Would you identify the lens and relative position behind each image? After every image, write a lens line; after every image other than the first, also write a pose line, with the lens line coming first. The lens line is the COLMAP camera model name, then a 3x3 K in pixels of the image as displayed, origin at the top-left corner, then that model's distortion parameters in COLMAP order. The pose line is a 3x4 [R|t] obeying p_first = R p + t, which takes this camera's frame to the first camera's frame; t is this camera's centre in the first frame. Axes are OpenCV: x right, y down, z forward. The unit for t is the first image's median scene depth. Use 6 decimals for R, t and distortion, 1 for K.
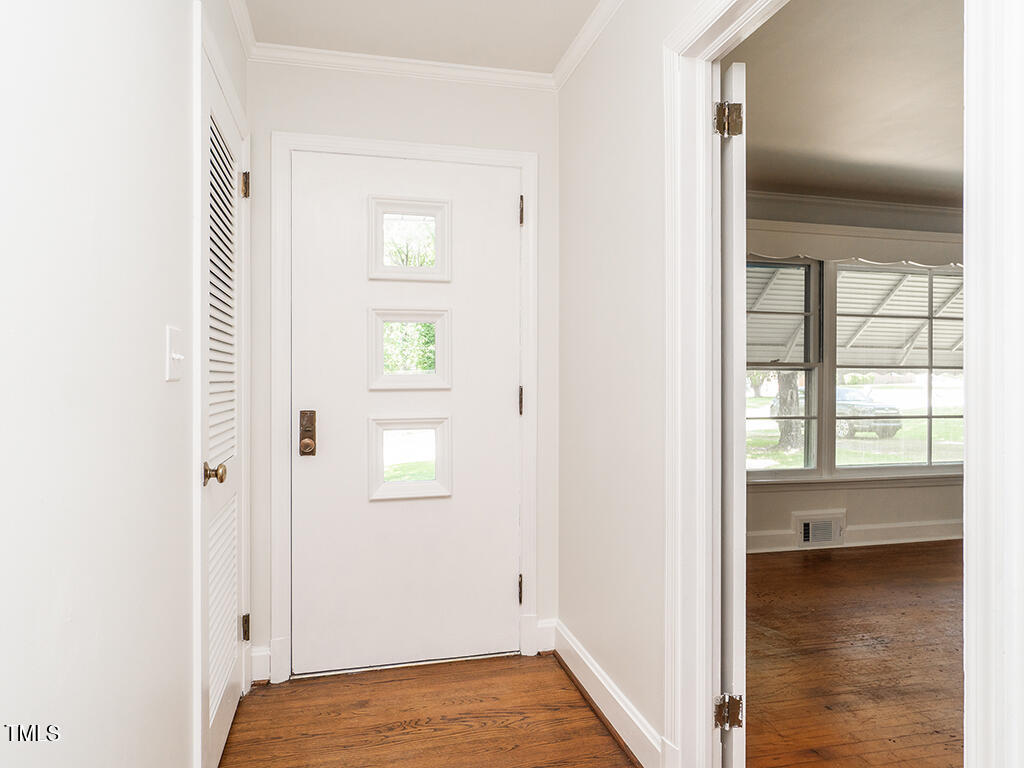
lens RADIAL K [[621.6, 0, 497.5], [0, 621.6, 389.8], [0, 0, 1]] dist [-0.001174, -0.000117]
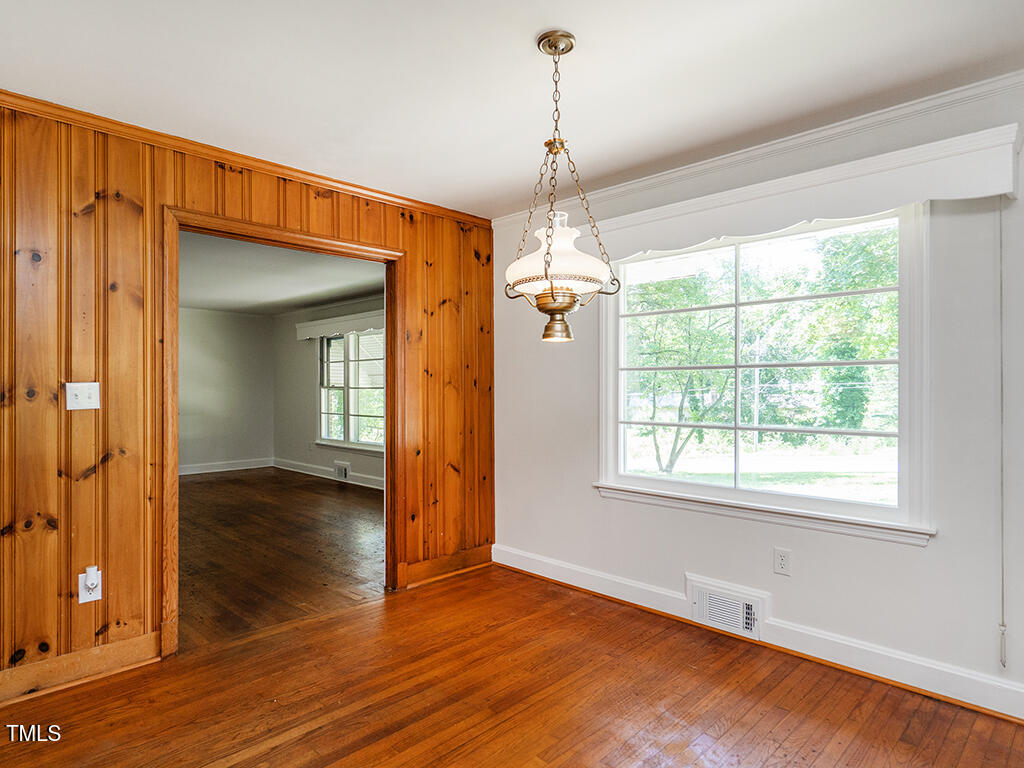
lens RADIAL K [[604.0, 0, 490.0], [0, 604.0, 383.6], [0, 0, 1]] dist [0.002981, -0.000763]
pose [[0.492595, -0.012223, -0.870173, 2.262438], [-0.019985, 0.999479, -0.025353, -0.011268], [0.870029, 0.029879, 0.492094, 0.439859]]
